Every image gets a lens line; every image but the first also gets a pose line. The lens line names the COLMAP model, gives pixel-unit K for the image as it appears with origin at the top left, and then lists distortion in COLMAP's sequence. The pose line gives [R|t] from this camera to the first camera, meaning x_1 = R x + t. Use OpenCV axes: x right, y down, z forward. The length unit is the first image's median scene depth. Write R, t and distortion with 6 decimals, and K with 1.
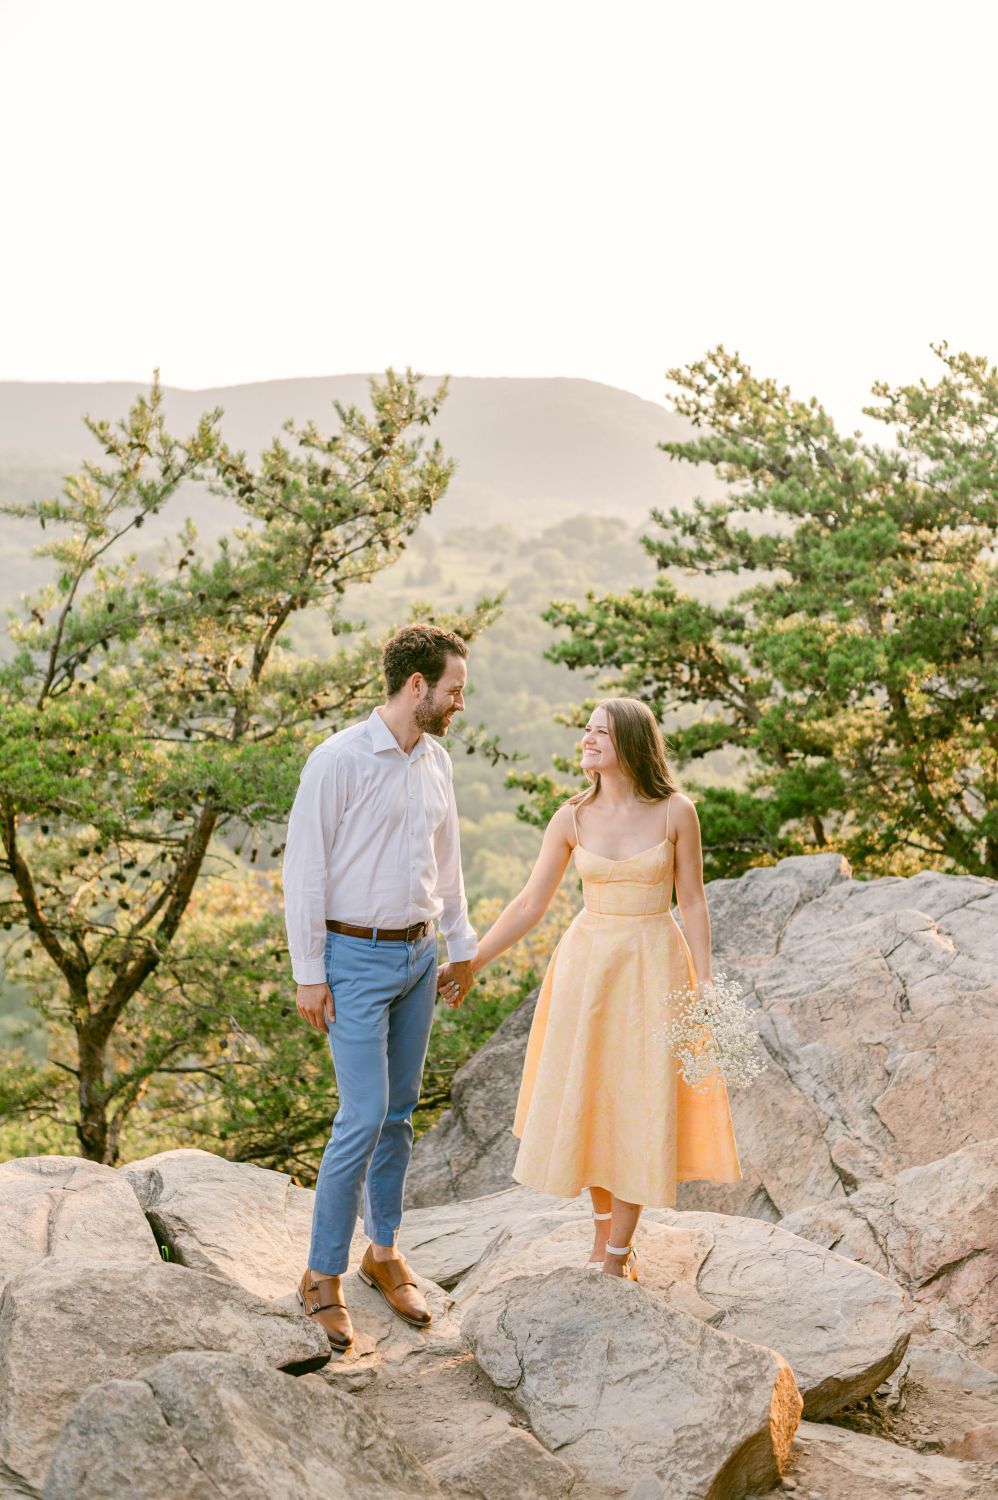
lens RADIAL K [[2161.6, 0, 499.0], [0, 2161.6, 750.0], [0, 0, 1]] dist [0.006791, -0.017598]
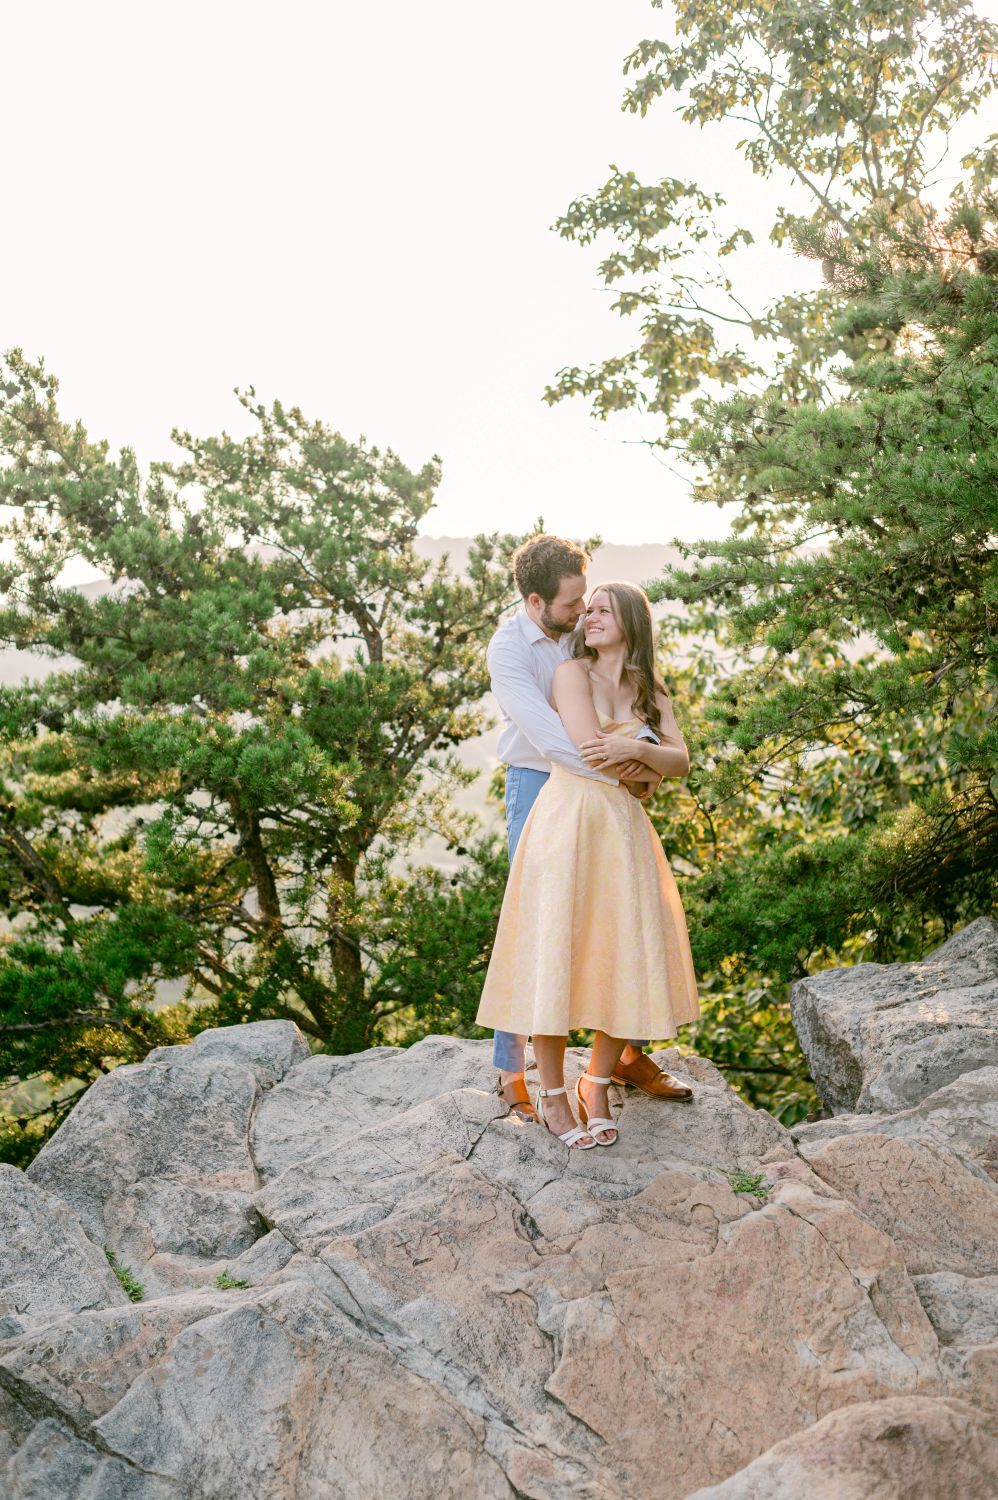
lens RADIAL K [[2143.5, 0, 481.3], [0, 2143.5, 751.0], [0, 0, 1]] dist [0.006320, -0.094558]
pose [[0.882380, 0.011038, 0.470408, -0.141582], [0.030483, 0.996284, -0.080558, 0.021561], [-0.469549, 0.085423, 0.878764, 0.392530]]
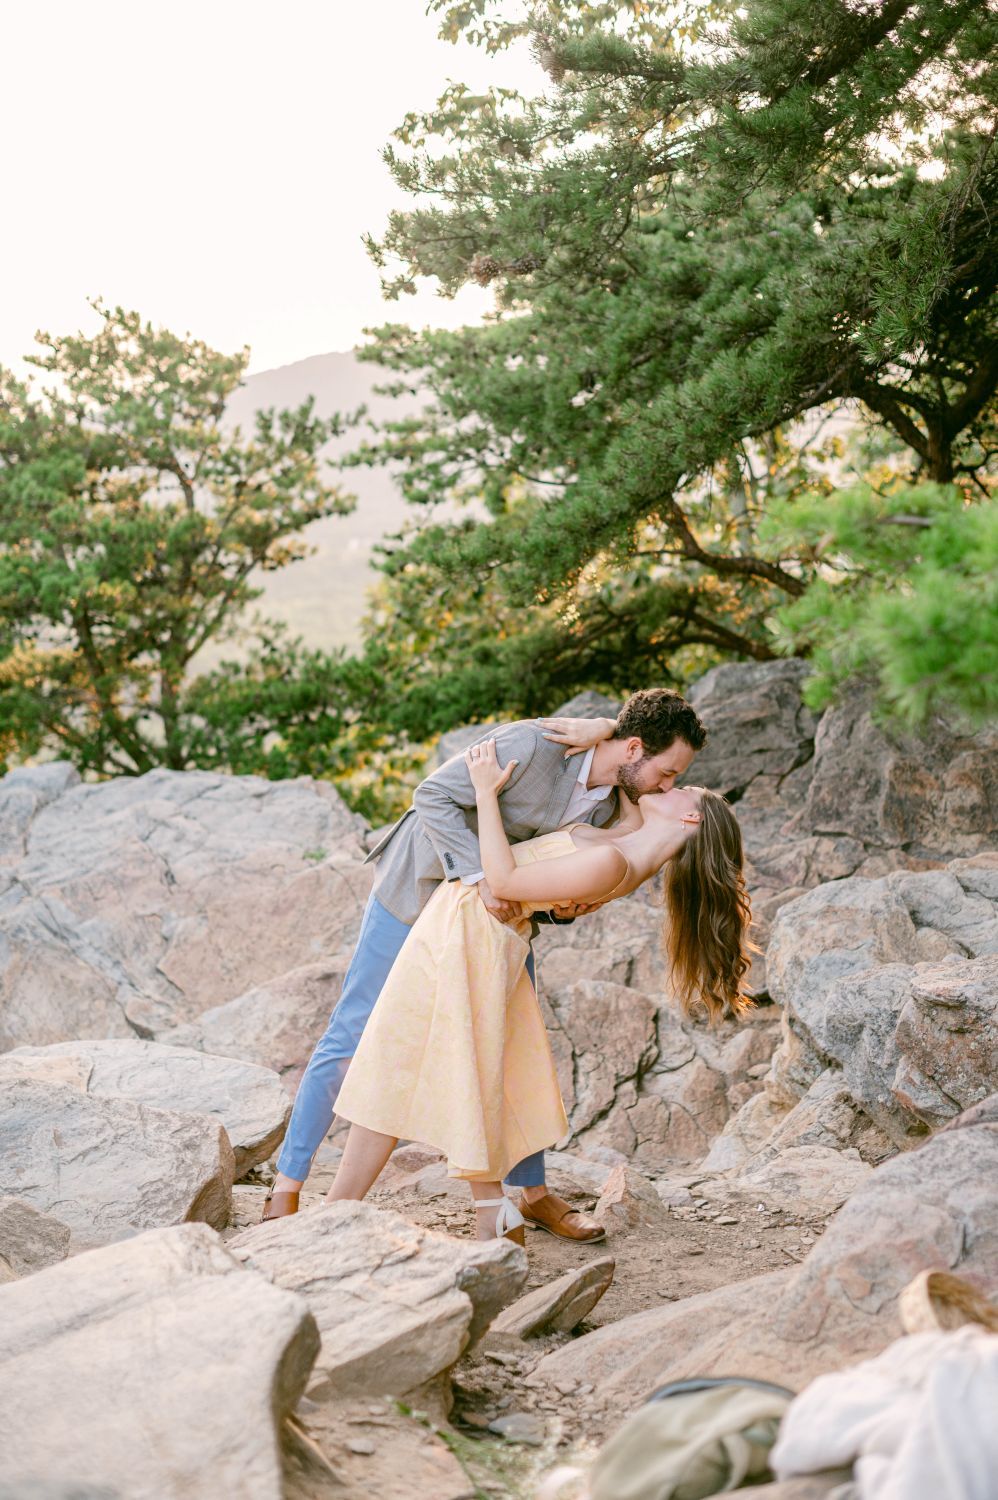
lens RADIAL K [[2176.8, 0, 501.1], [0, 2176.8, 744.2], [0, 0, 1]] dist [-0.005289, 0.027160]
pose [[0.898245, -0.037629, 0.437882, -0.137334], [0.039944, 0.999194, 0.003928, 0.050816], [-0.437677, 0.013963, 0.899024, -0.059523]]
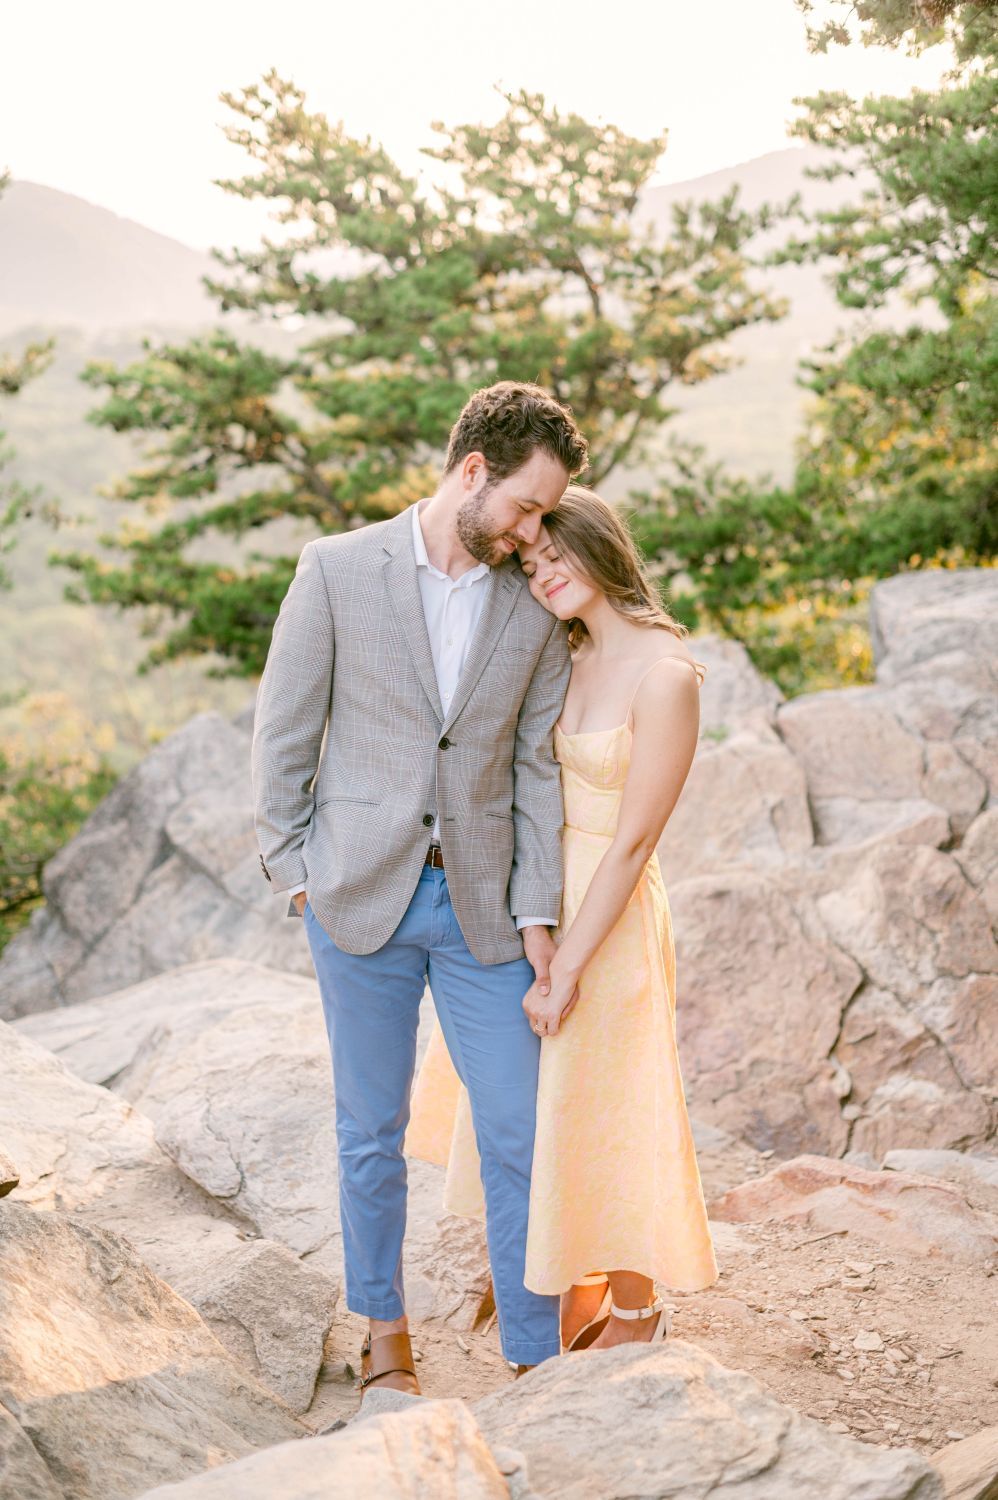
lens RADIAL K [[2161.6, 0, 499.0], [0, 2161.6, 750.0], [0, 0, 1]] dist [0.006791, -0.017598]
pose [[0.969400, -0.052281, 0.239854, -0.053879], [0.031666, 0.995527, 0.089011, 0.029122], [-0.243434, -0.078692, 0.966720, 0.100672]]
